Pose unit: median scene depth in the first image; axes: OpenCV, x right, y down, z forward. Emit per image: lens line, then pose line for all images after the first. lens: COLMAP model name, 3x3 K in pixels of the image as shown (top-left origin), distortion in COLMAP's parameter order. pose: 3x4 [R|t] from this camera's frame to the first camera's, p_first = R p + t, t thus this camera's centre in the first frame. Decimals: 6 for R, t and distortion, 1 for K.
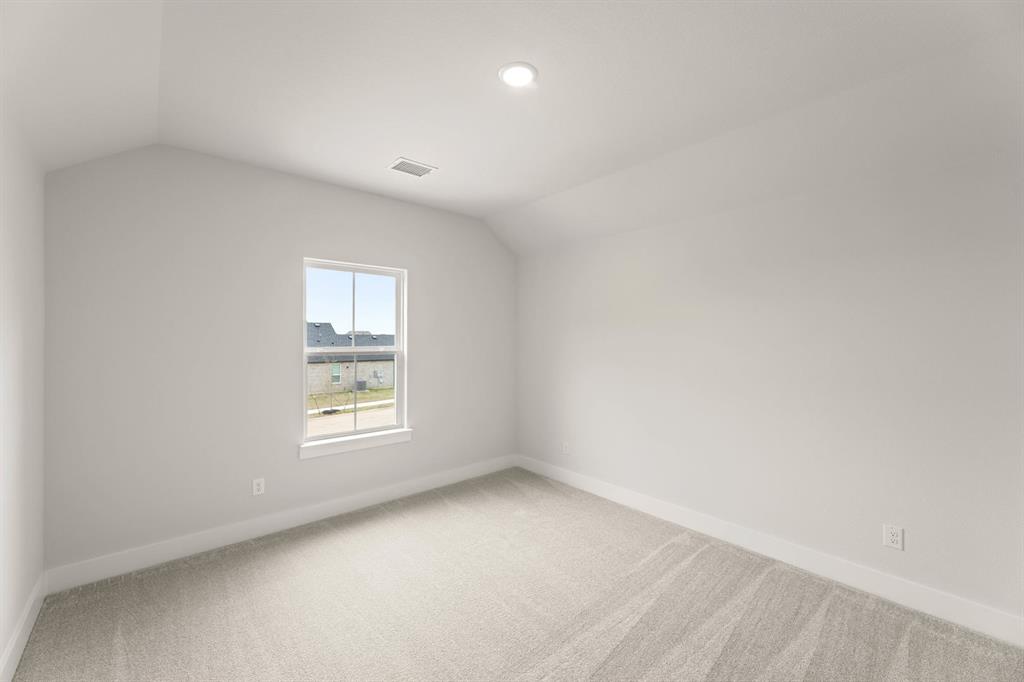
lens RADIAL K [[413.8, 0, 501.7], [0, 413.8, 340.9], [0, 0, 1]] dist [-0.001543, -0.000062]
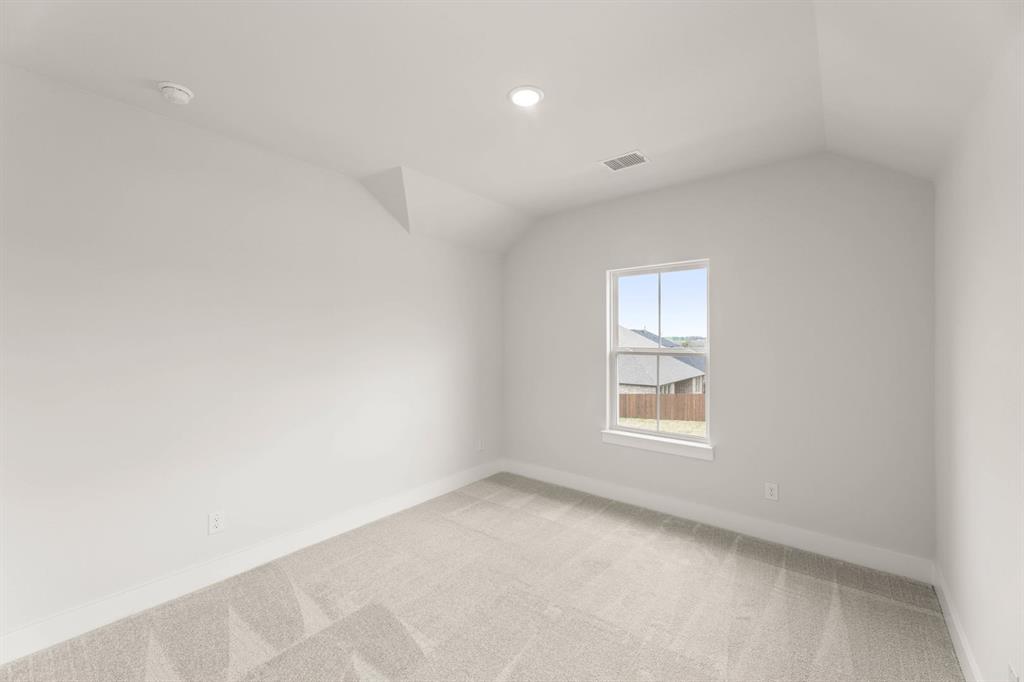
lens RADIAL K [[413.8, 0, 509.1], [0, 413.8, 341.3], [0, 0, 1]] dist [-0.001543, -0.000062]
pose [[0.146391, 0.000150, -0.989227, 0.572503], [-0.002249, 0.999997, -0.000181, 0.000392], [0.989224, 0.002251, 0.146391, 0.494783]]
